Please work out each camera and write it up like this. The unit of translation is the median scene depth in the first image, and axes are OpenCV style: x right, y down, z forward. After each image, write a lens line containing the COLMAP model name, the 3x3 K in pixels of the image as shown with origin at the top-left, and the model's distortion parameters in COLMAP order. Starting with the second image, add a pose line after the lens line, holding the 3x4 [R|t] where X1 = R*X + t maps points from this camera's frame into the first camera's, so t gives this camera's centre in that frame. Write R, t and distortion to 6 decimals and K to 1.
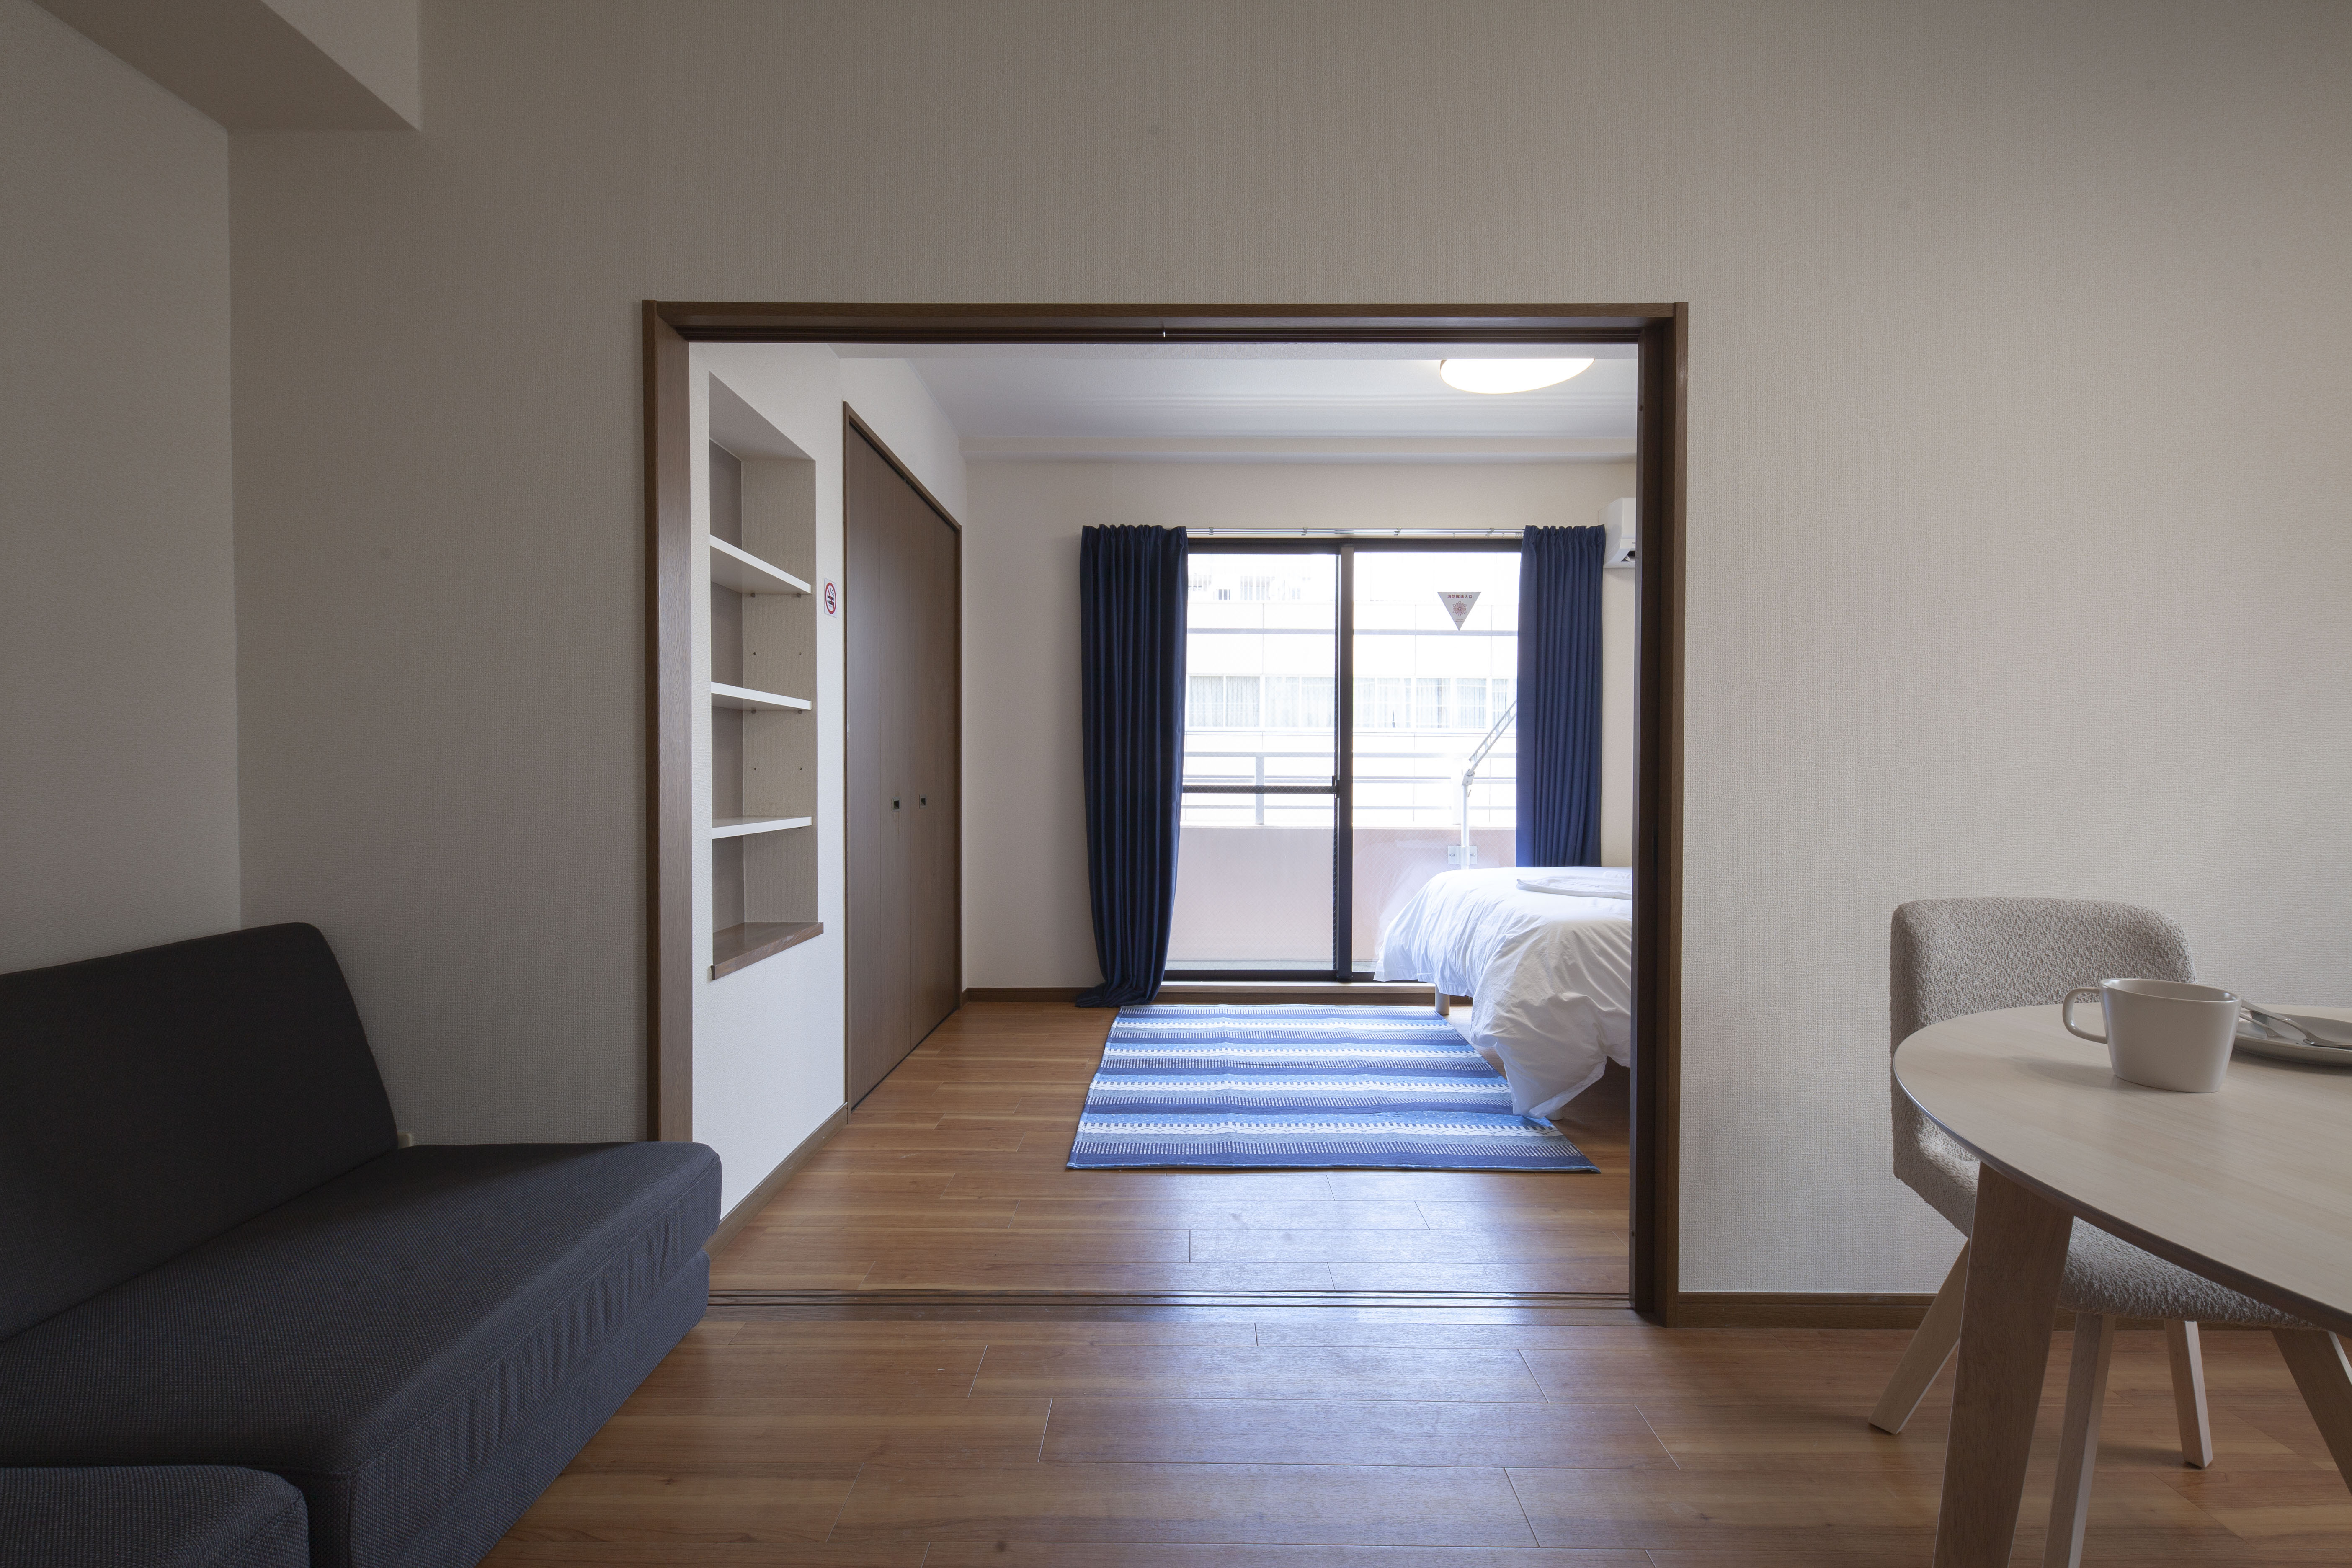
lens RADIAL K [[994.7, 0, 1188.4], [0, 994.7, 788.1], [0, 0, 1]] dist [0.000677, -0.000204]
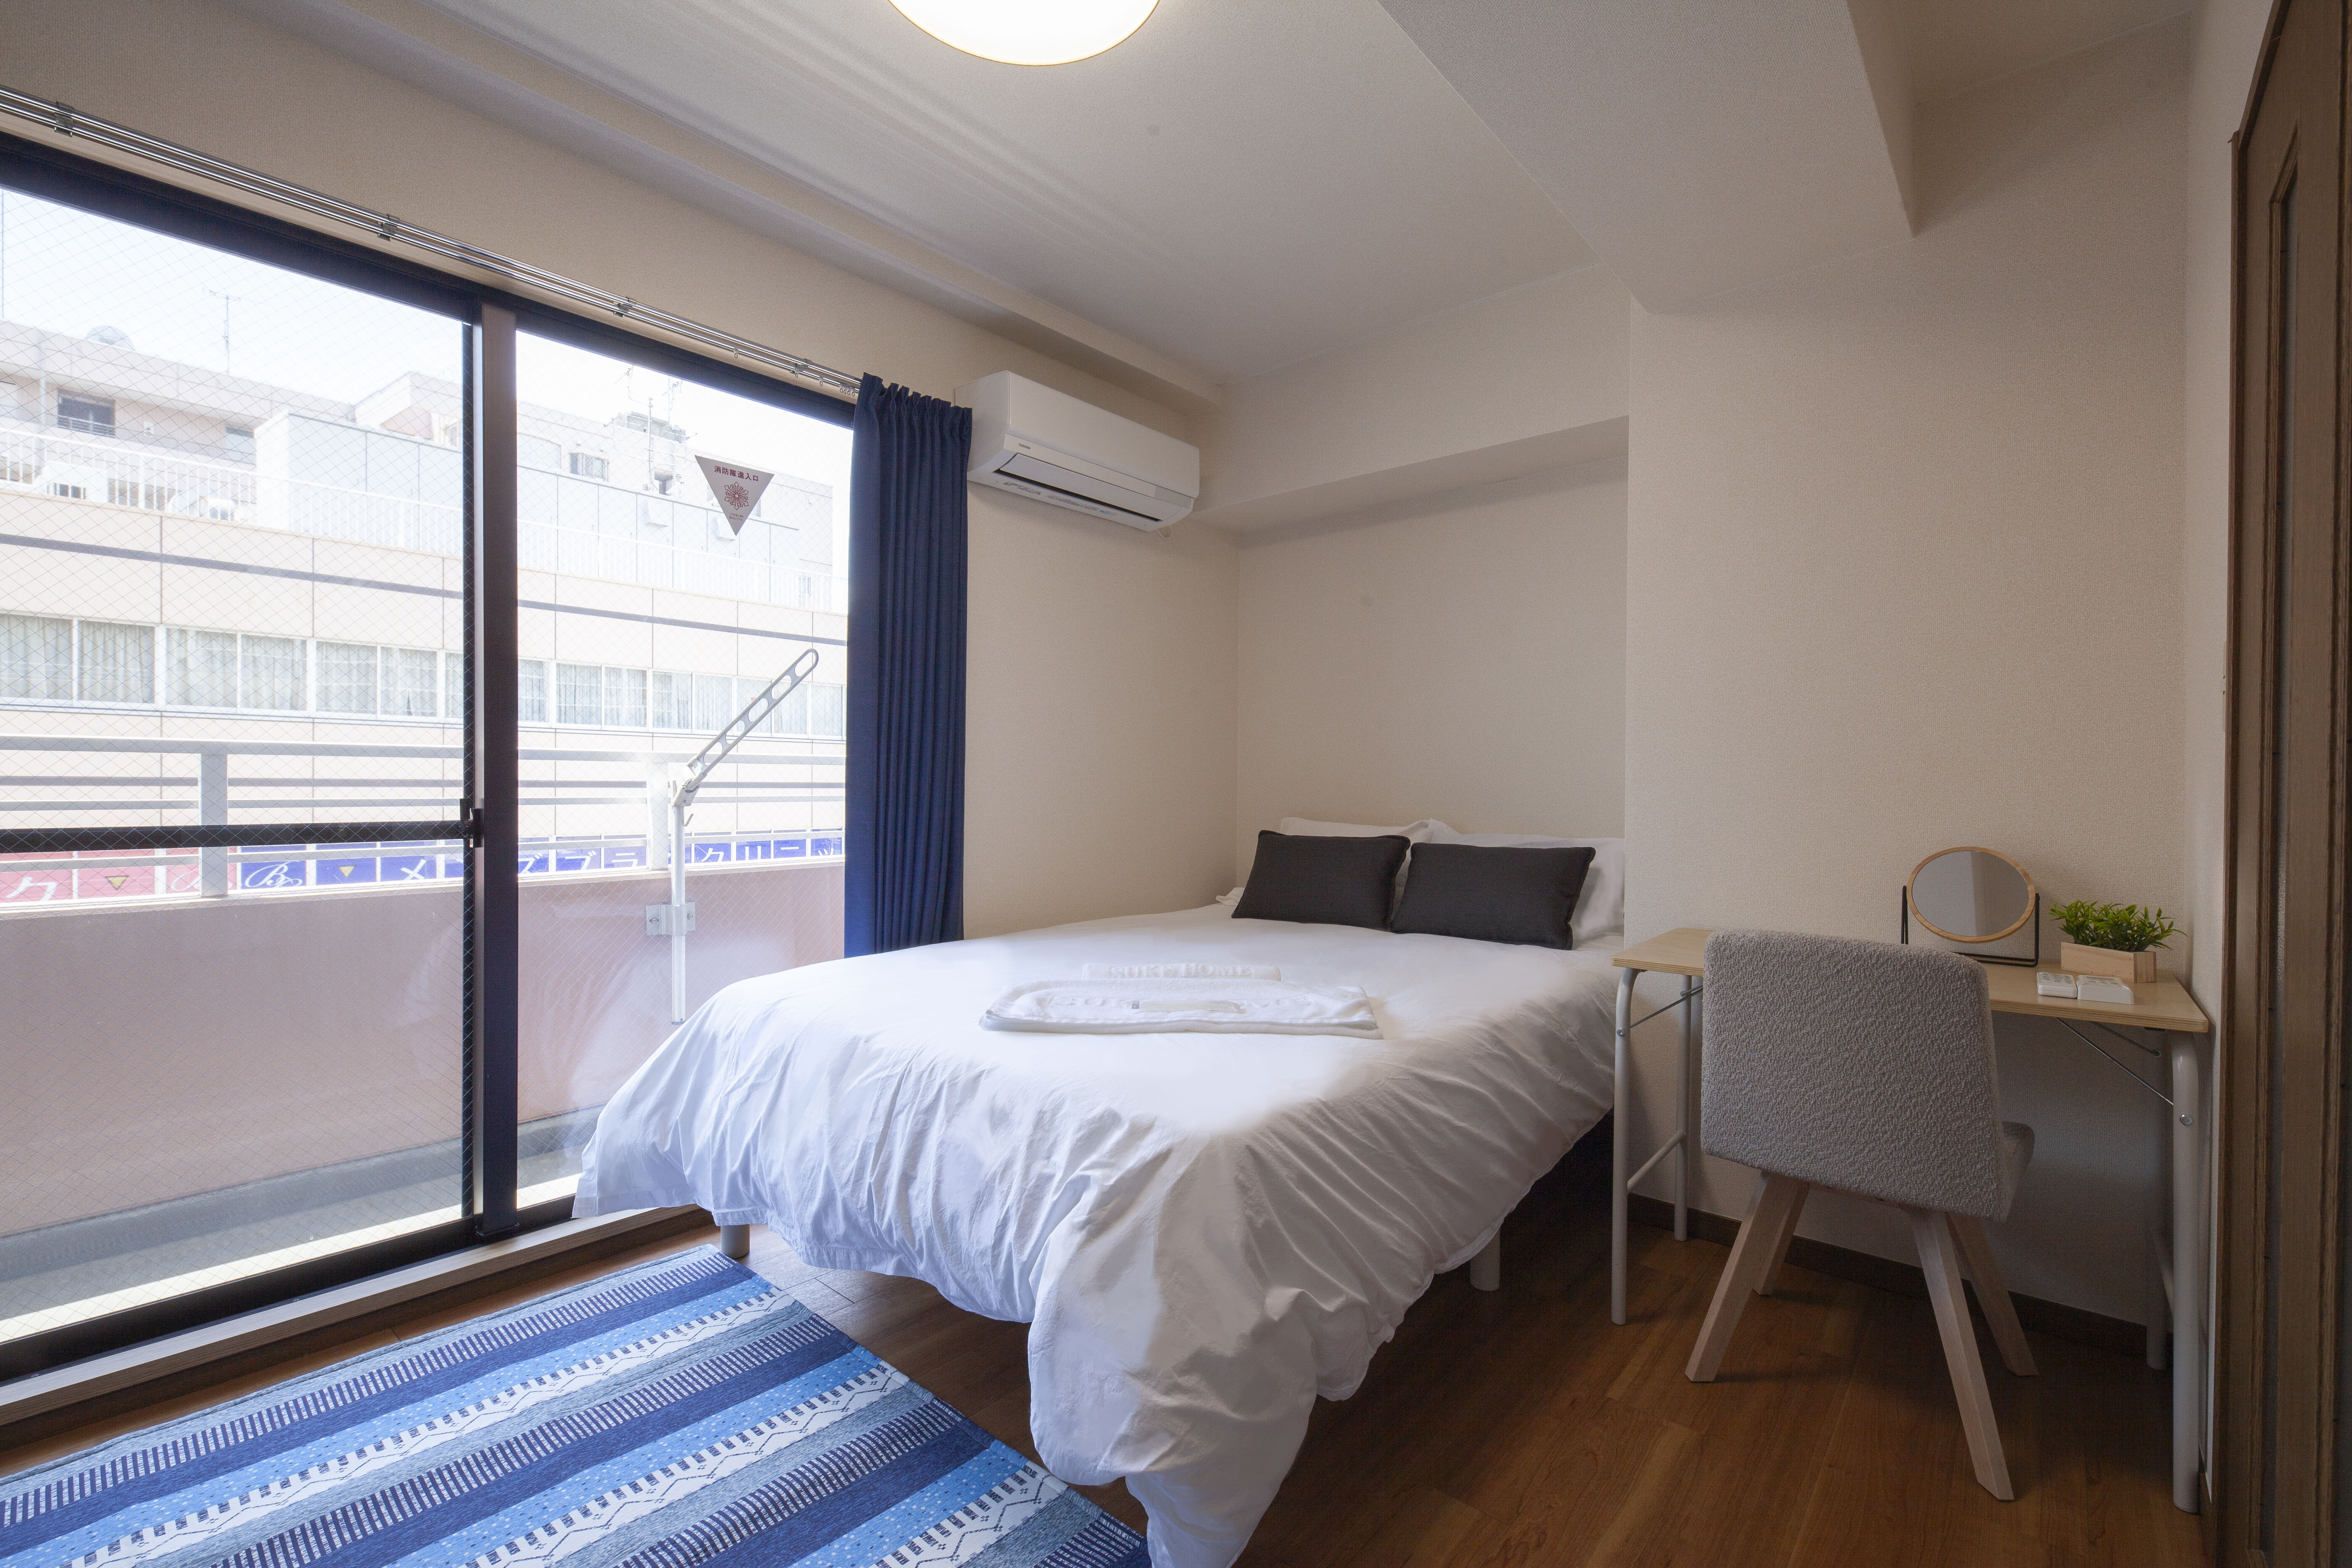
lens RADIAL K [[994.7, 0, 1188.4], [0, 994.7, 788.1], [0, 0, 1]] dist [0.000677, -0.000204]
pose [[0.638271, -0.002567, 0.769807, 0.005591], [0.004886, 0.999988, -0.000716, -0.015683], [-0.769796, 0.004219, 0.638276, 0.456091]]
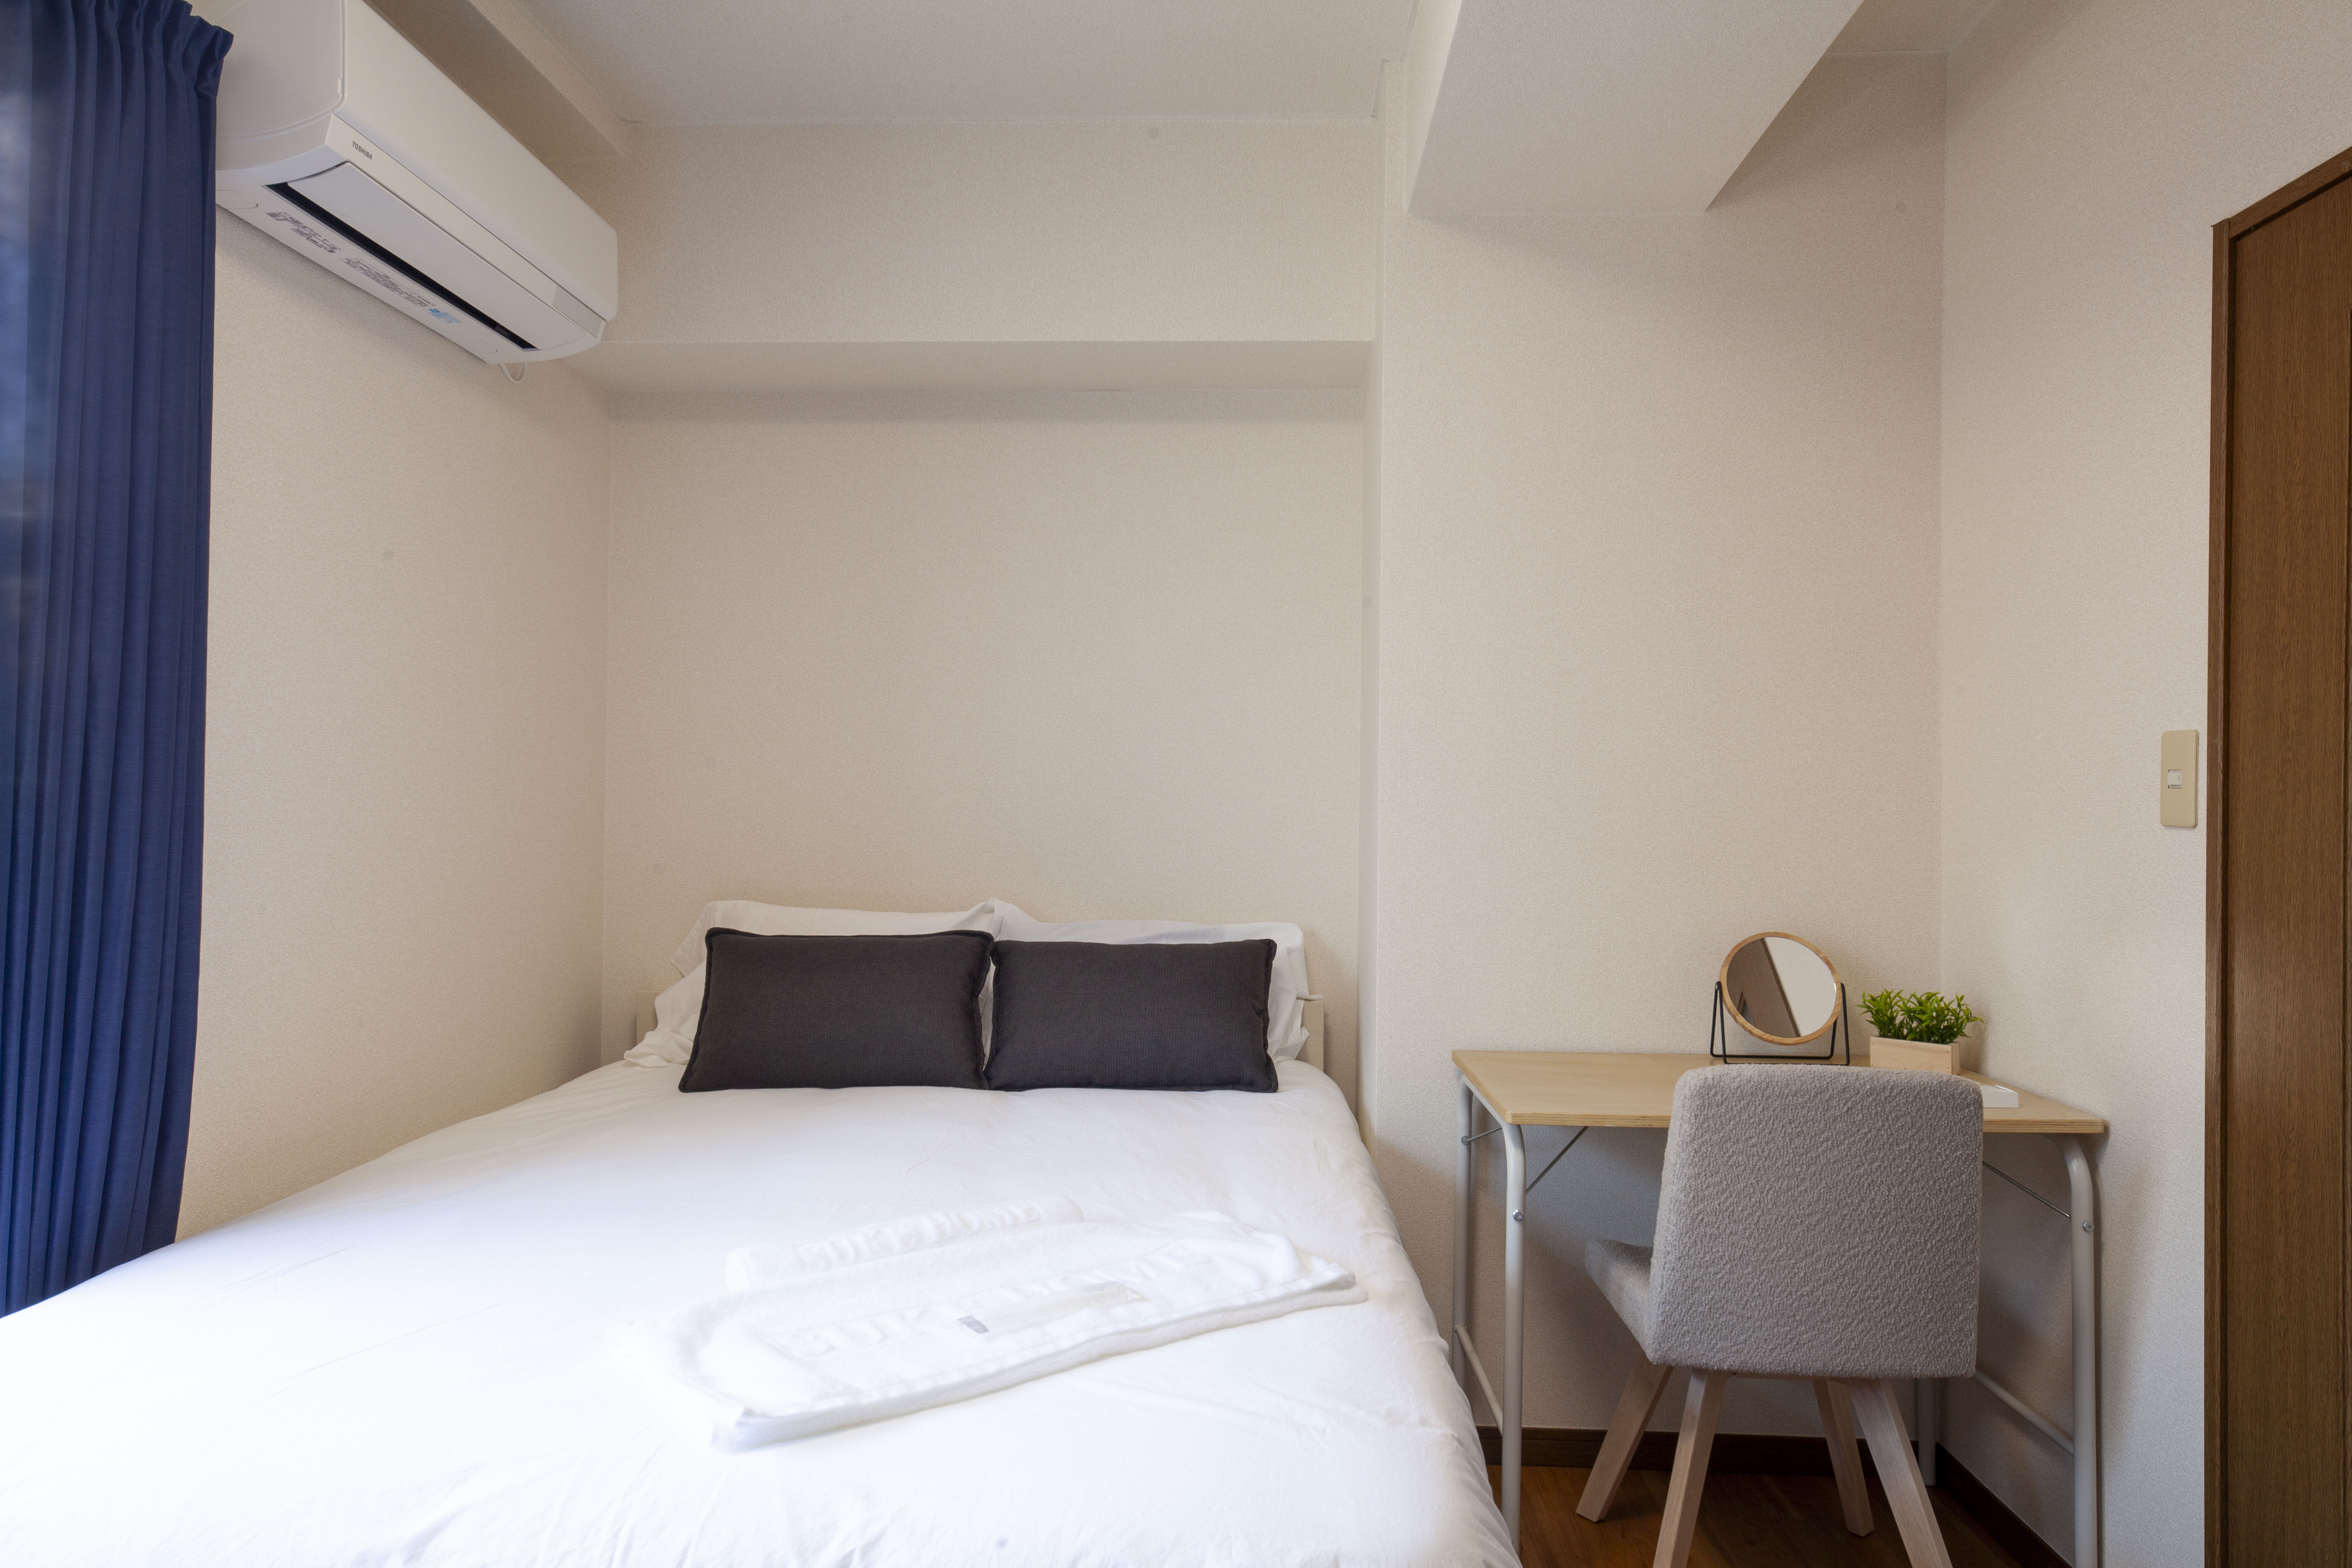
lens RADIAL K [[1481.2, 0, 1176.0], [0, 1481.2, 784.0], [0, 0, 1]] dist [0.001541, 0.001205]
pose [[0.032889, 0.013125, 0.999373, -0.006819], [0.001239, 0.999912, -0.013173, -0.036539], [-0.999458, 0.001671, 0.032870, 0.671521]]
